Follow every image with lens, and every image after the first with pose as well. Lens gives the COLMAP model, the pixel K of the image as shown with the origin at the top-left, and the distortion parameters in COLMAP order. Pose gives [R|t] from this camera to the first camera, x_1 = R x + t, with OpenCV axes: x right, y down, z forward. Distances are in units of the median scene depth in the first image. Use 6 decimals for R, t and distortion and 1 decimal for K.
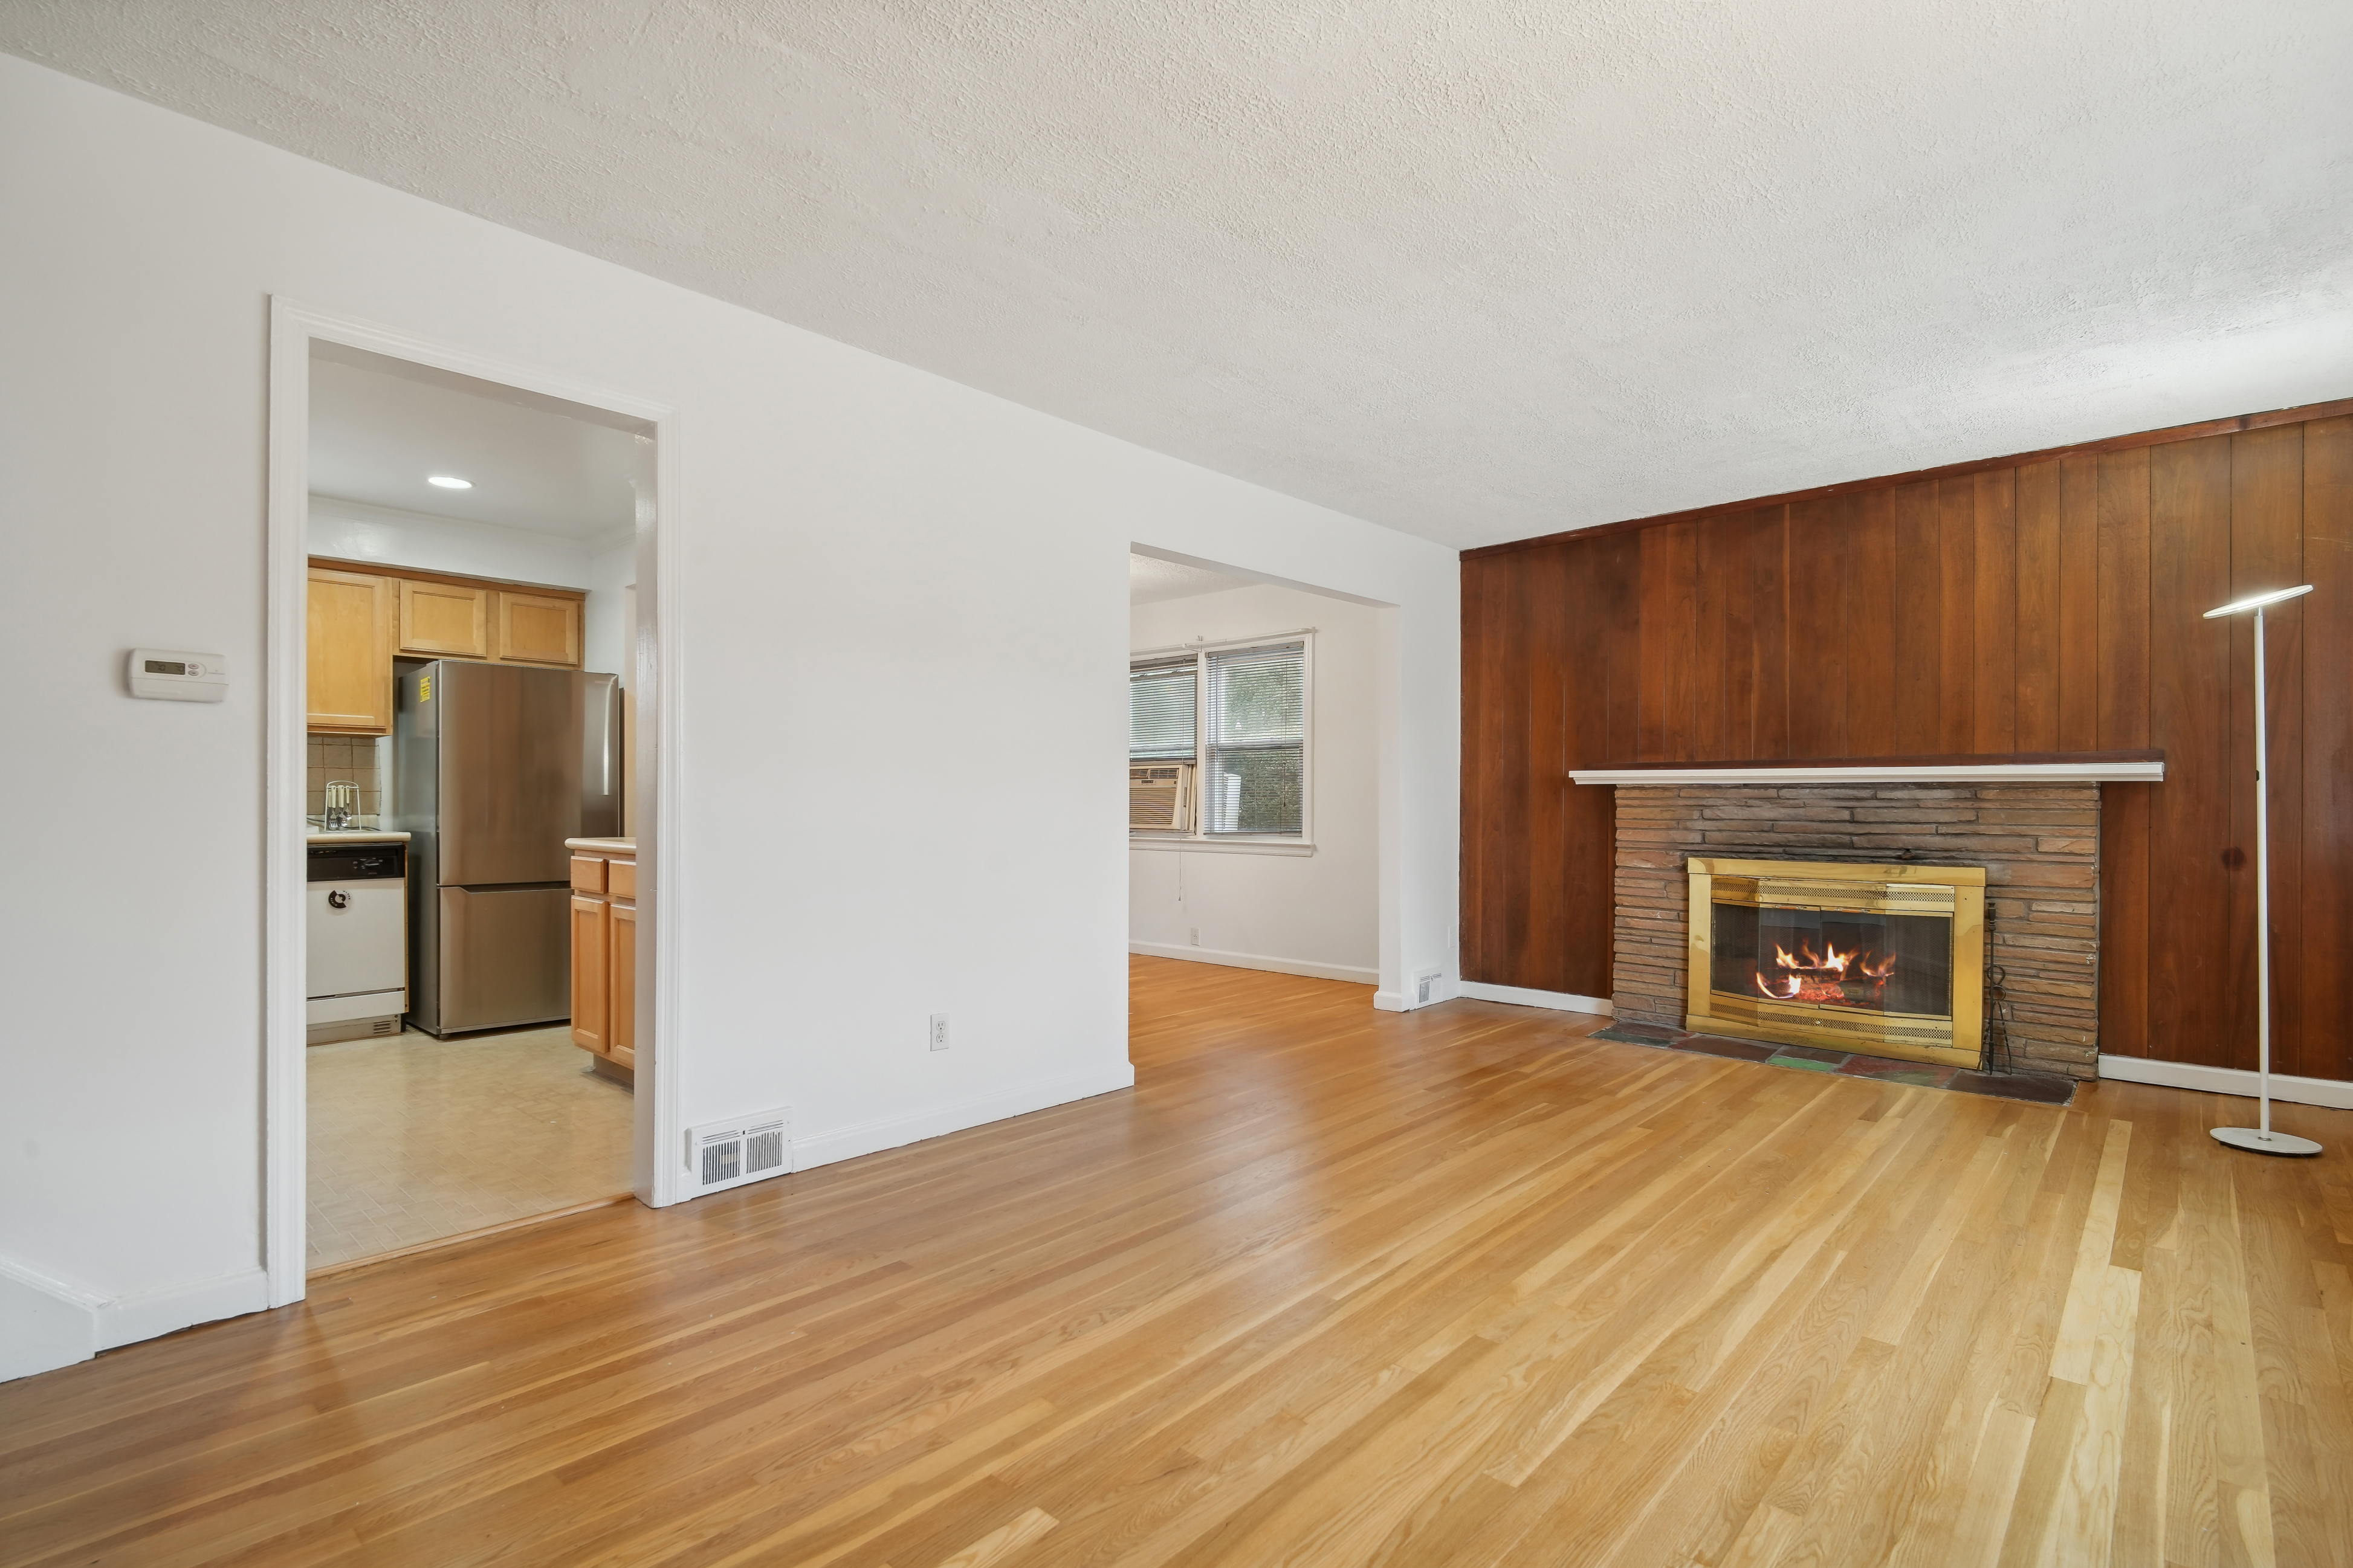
lens RADIAL K [[1112.7, 0, 1168.5], [0, 1112.7, 807.9], [0, 0, 1]] dist [0.002008, -0.007168]
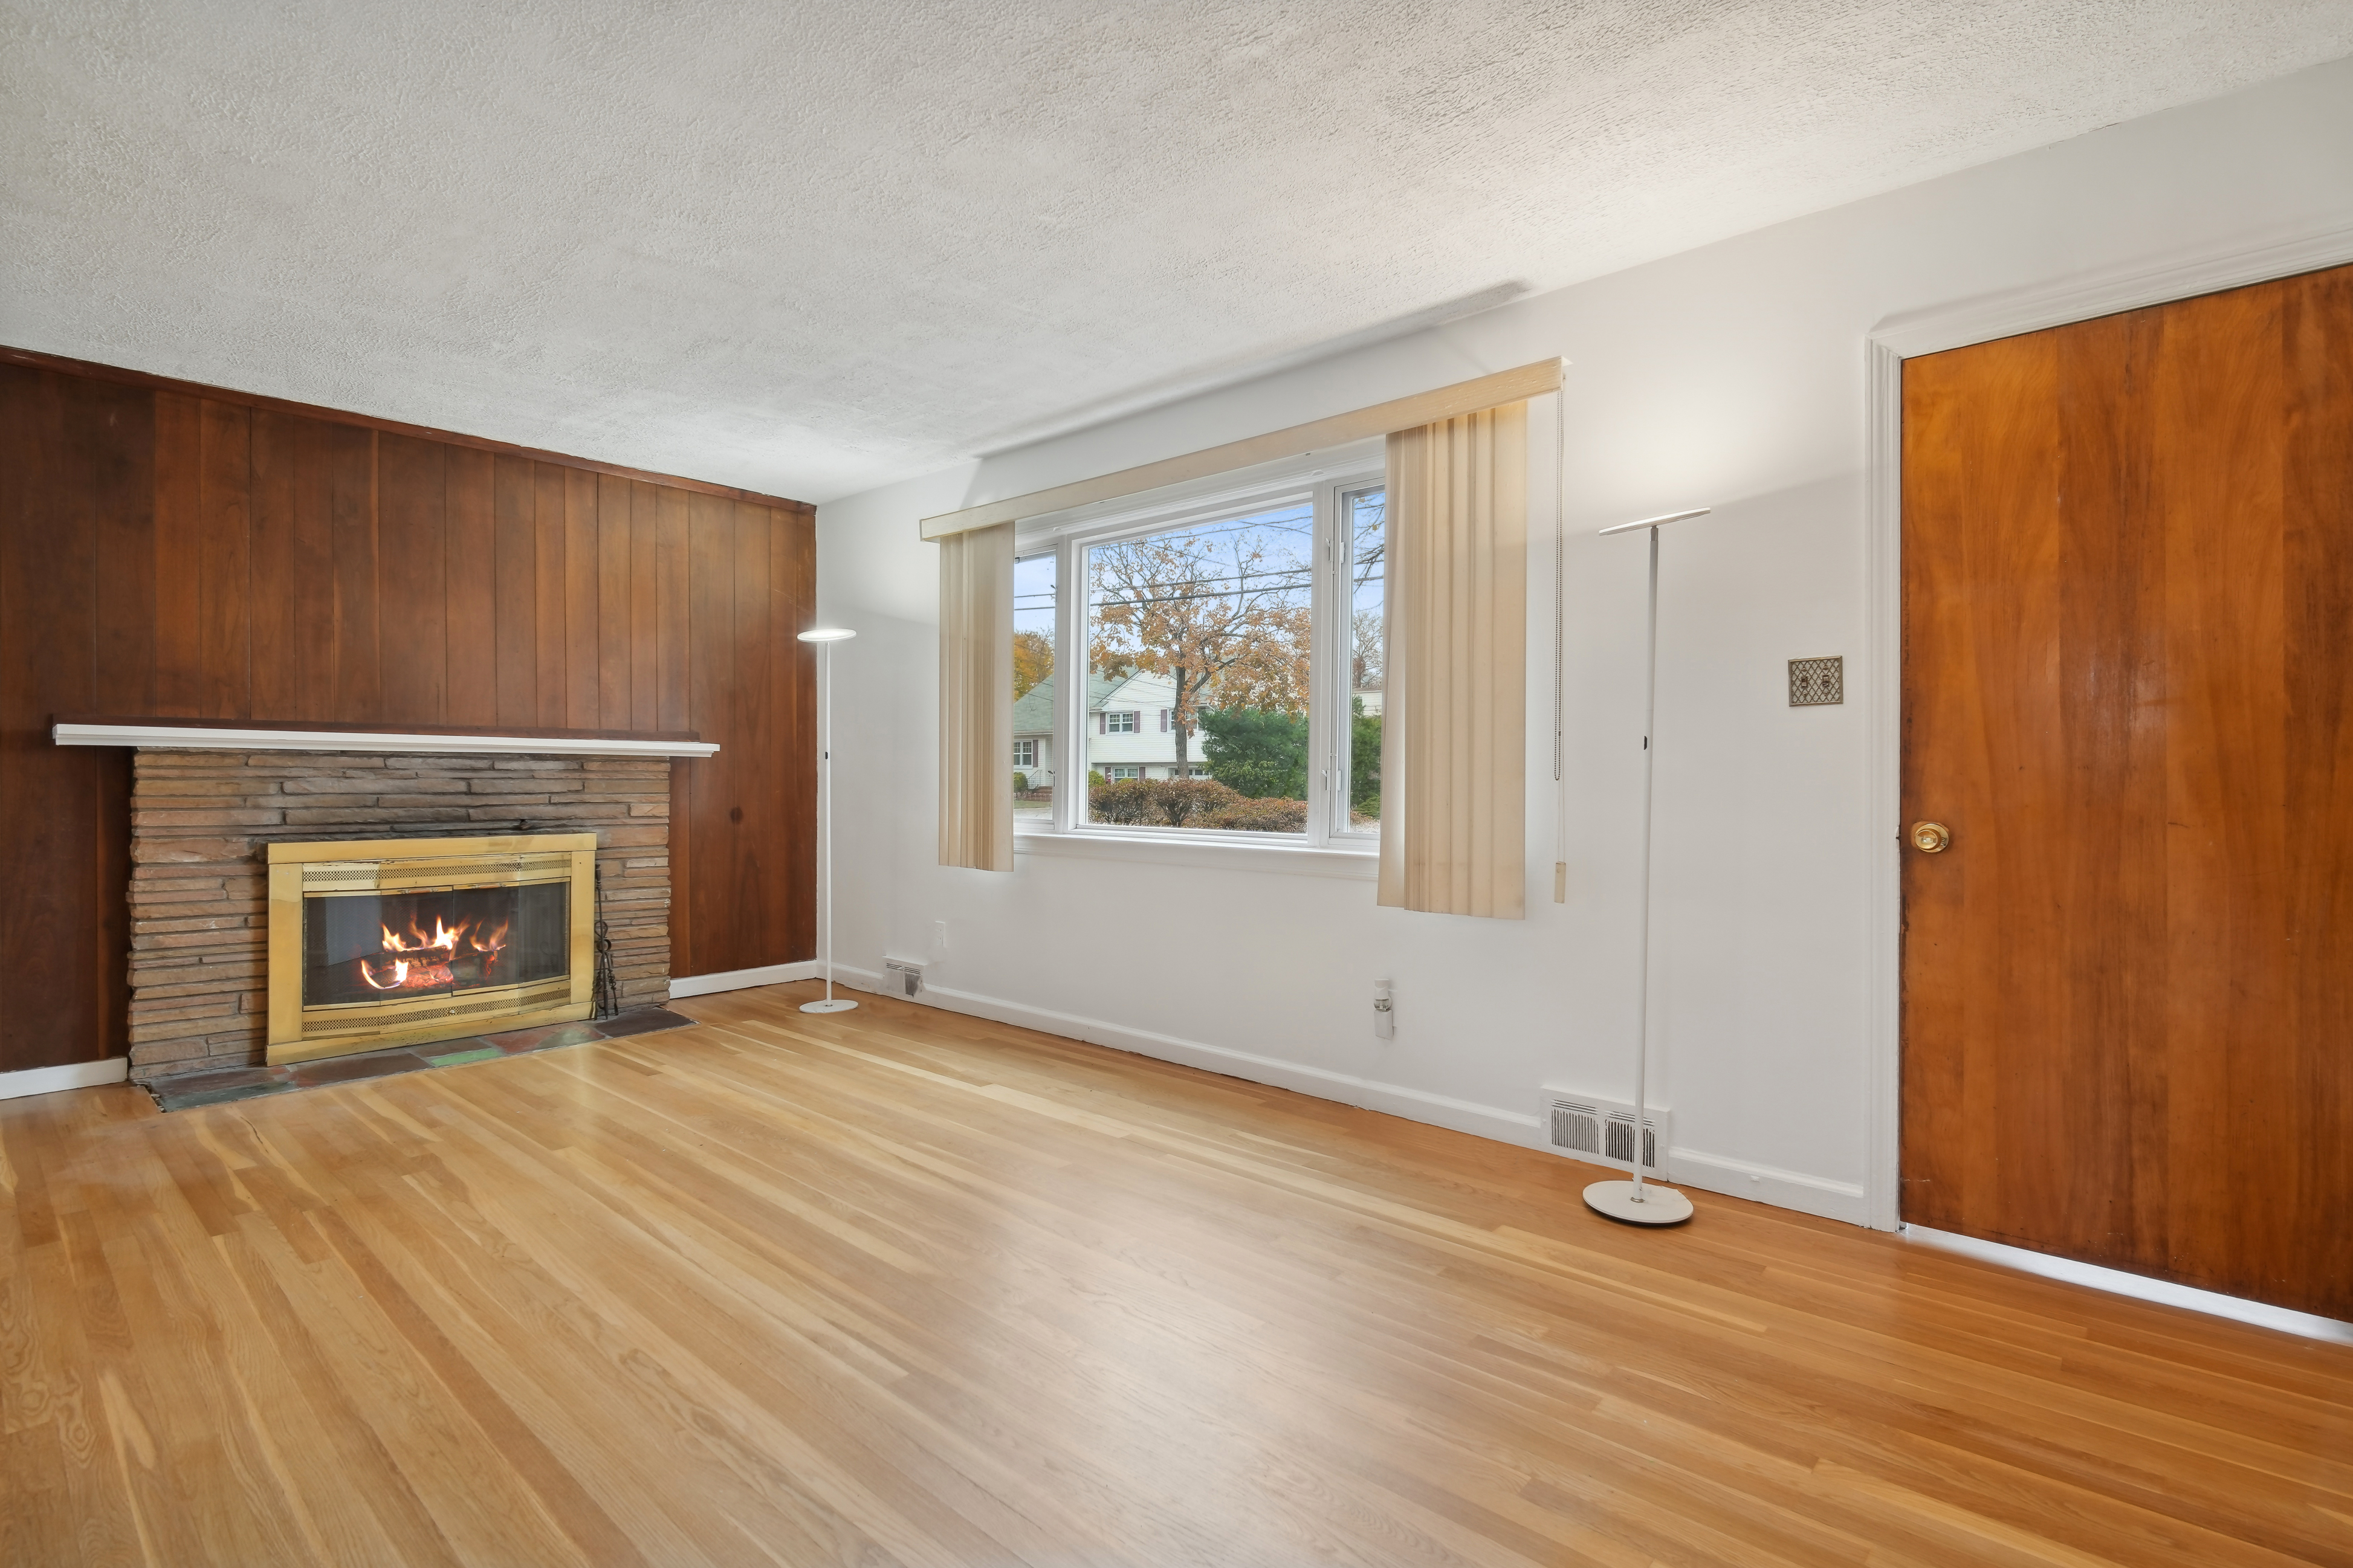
lens RADIAL K [[1112.3, 0, 1176.5], [0, 1112.3, 784.0], [0, 0, 1]] dist [-0.001830, -0.001345]
pose [[-0.013262, -0.009302, 0.999869, -0.338825], [0.001671, 0.999955, 0.009325, -0.003515], [-0.999911, 0.001794, -0.013246, 0.403368]]
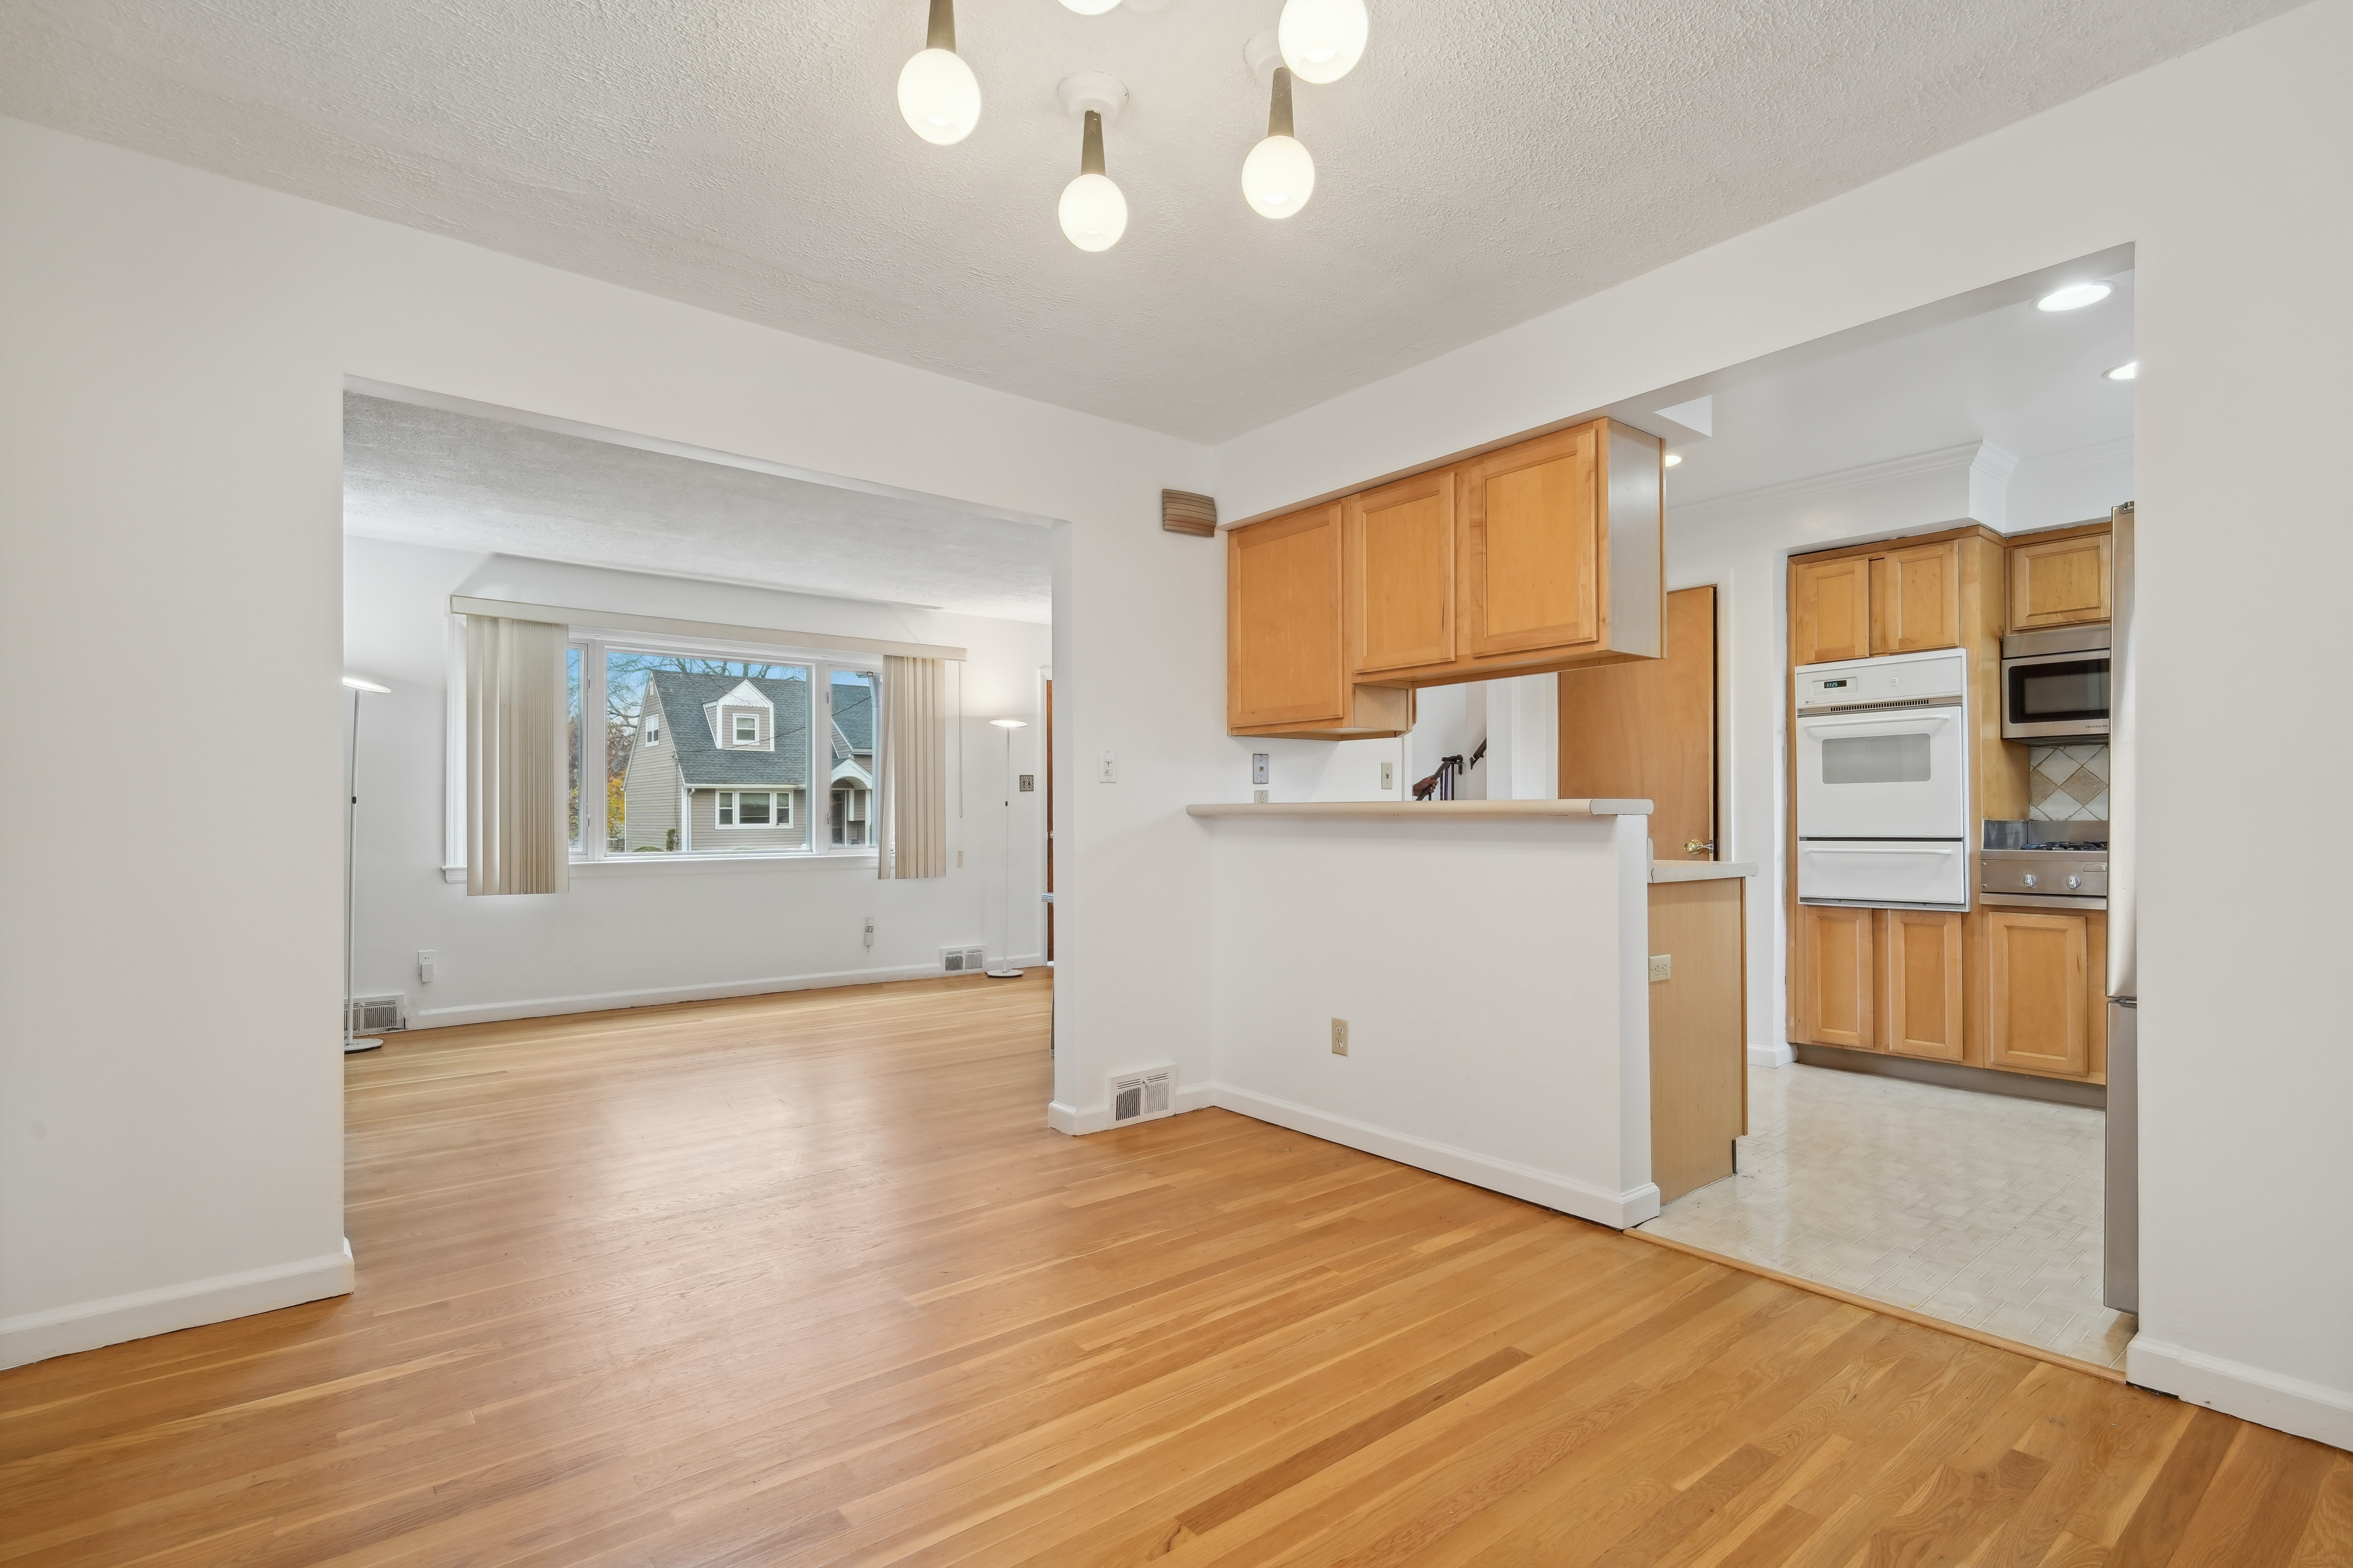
lens RADIAL K [[1115.3, 0, 1176.5], [0, 1115.3, 809.2], [0, 0, 1]] dist [-0.006168, -0.001089]
pose [[-0.989085, 0.003211, 0.147311, -0.238377], [0.003069, 0.999995, -0.001193, -0.008983], [-0.147314, -0.000728, -0.989090, 1.661961]]
